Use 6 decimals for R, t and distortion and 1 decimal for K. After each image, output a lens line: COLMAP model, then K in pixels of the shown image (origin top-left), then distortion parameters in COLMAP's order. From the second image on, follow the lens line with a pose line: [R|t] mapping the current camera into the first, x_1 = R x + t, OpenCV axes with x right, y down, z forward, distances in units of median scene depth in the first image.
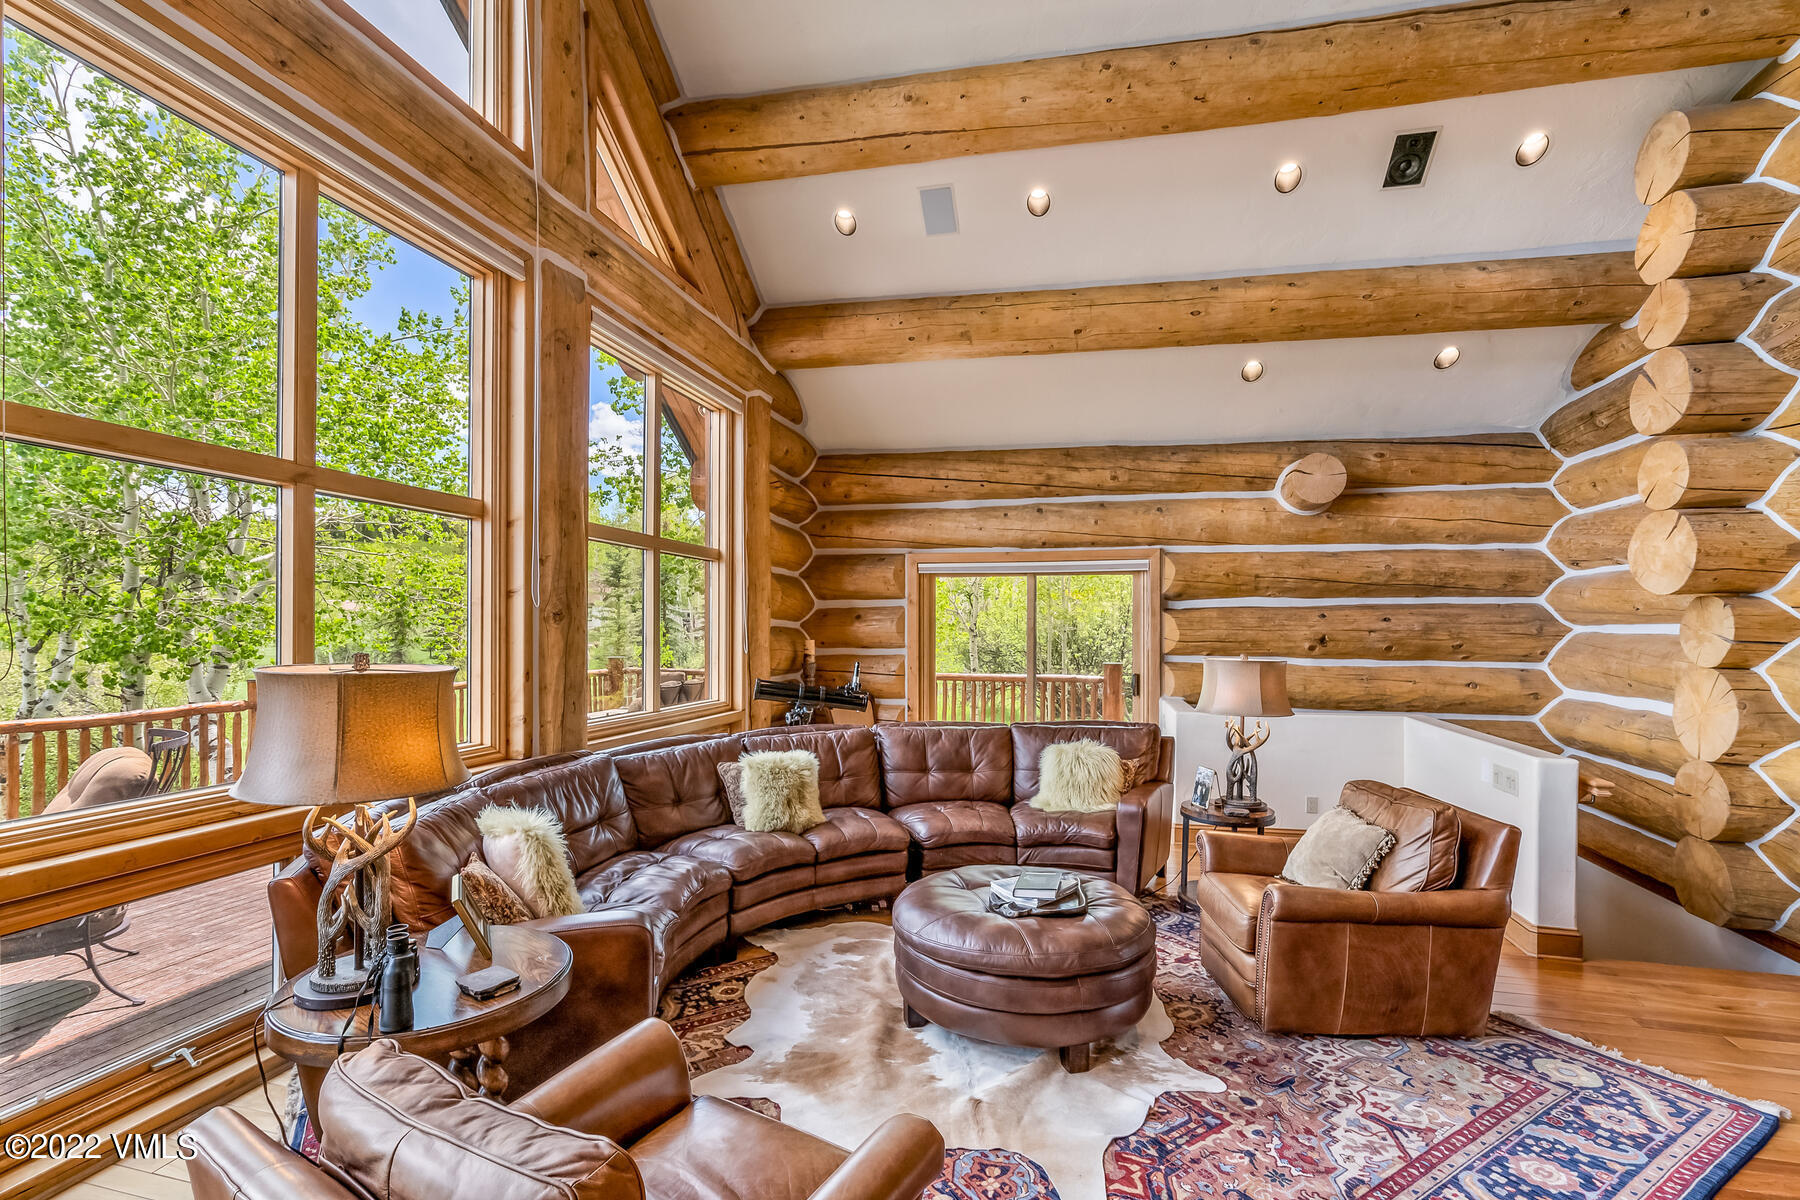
lens RADIAL K [[820.1, 0, 897.5], [0, 820.1, 616.8], [0, 0, 1]] dist [-0.001267, 0.000111]
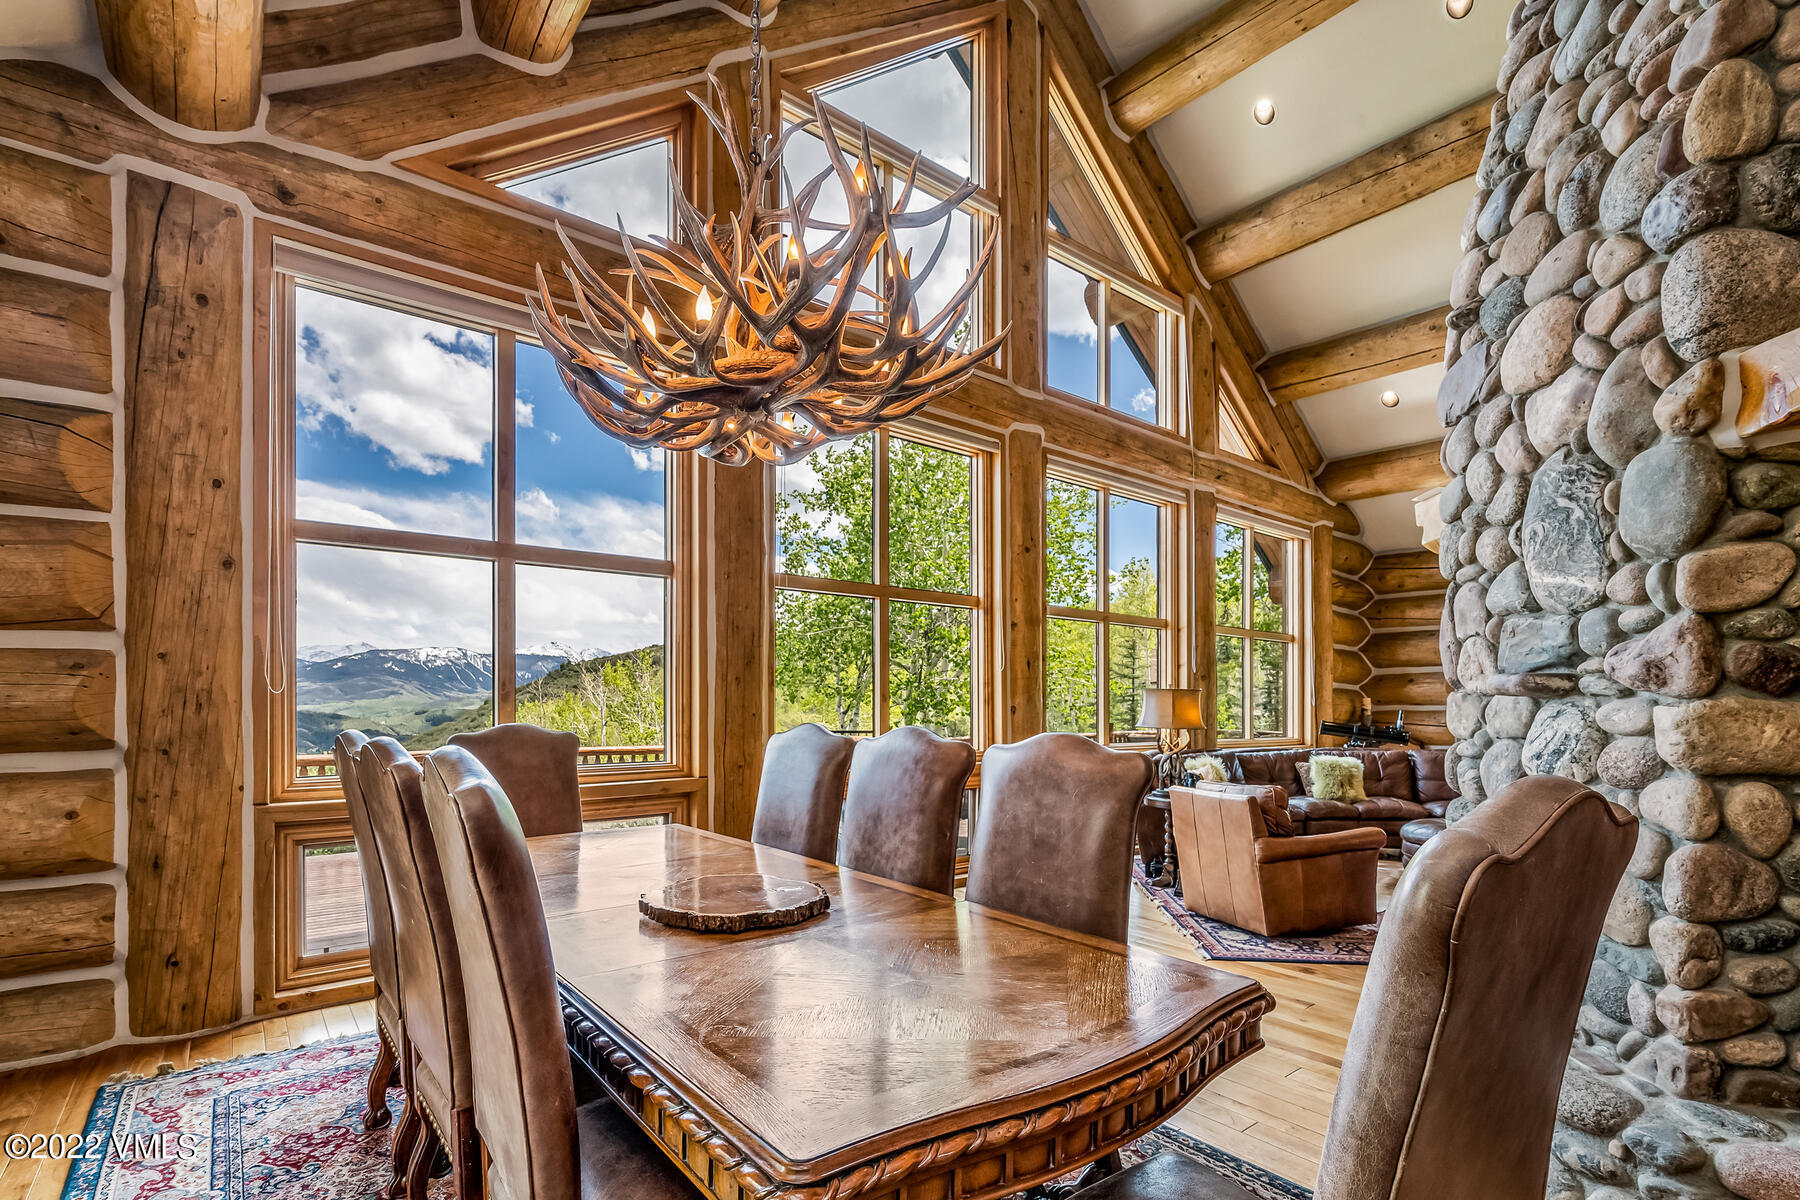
lens RADIAL K [[828.7, 0, 887.0], [0, 828.7, 702.0], [0, 0, 1]] dist [-0.003019, 0.000359]
pose [[0.791046, -0.002959, -0.611749, 0.126344], [0.006081, 0.999977, 0.003026, 0.032818], [0.611726, -0.006114, 0.791046, -0.685357]]
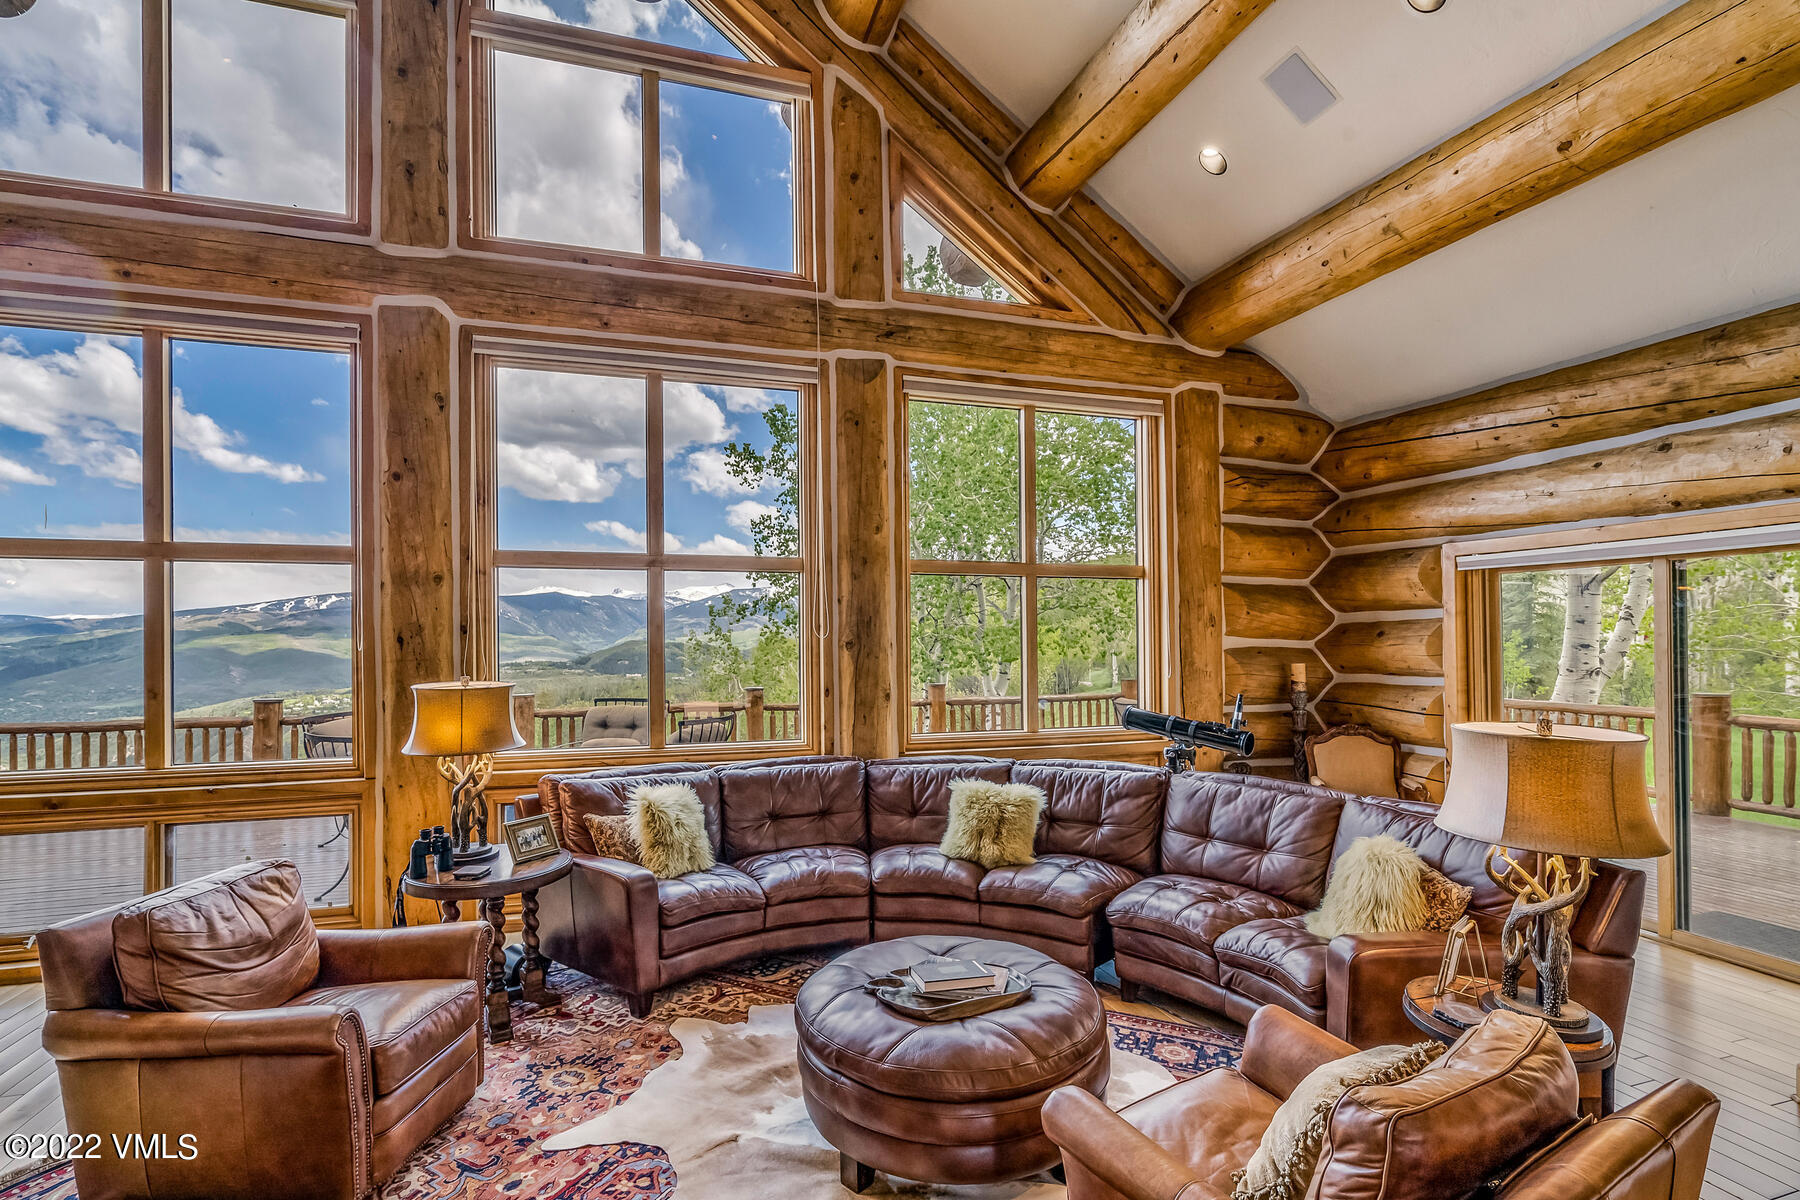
lens RADIAL K [[825.8, 0, 893.8], [0, 825.8, 632.0], [0, 0, 1]] dist [-0.001720, 0.000403]
pose [[0.523583, -0.012109, -0.851889, 0.486463], [0.019416, 0.999809, -0.002279, -0.011277], [0.851754, -0.015347, 0.523718, 0.293928]]
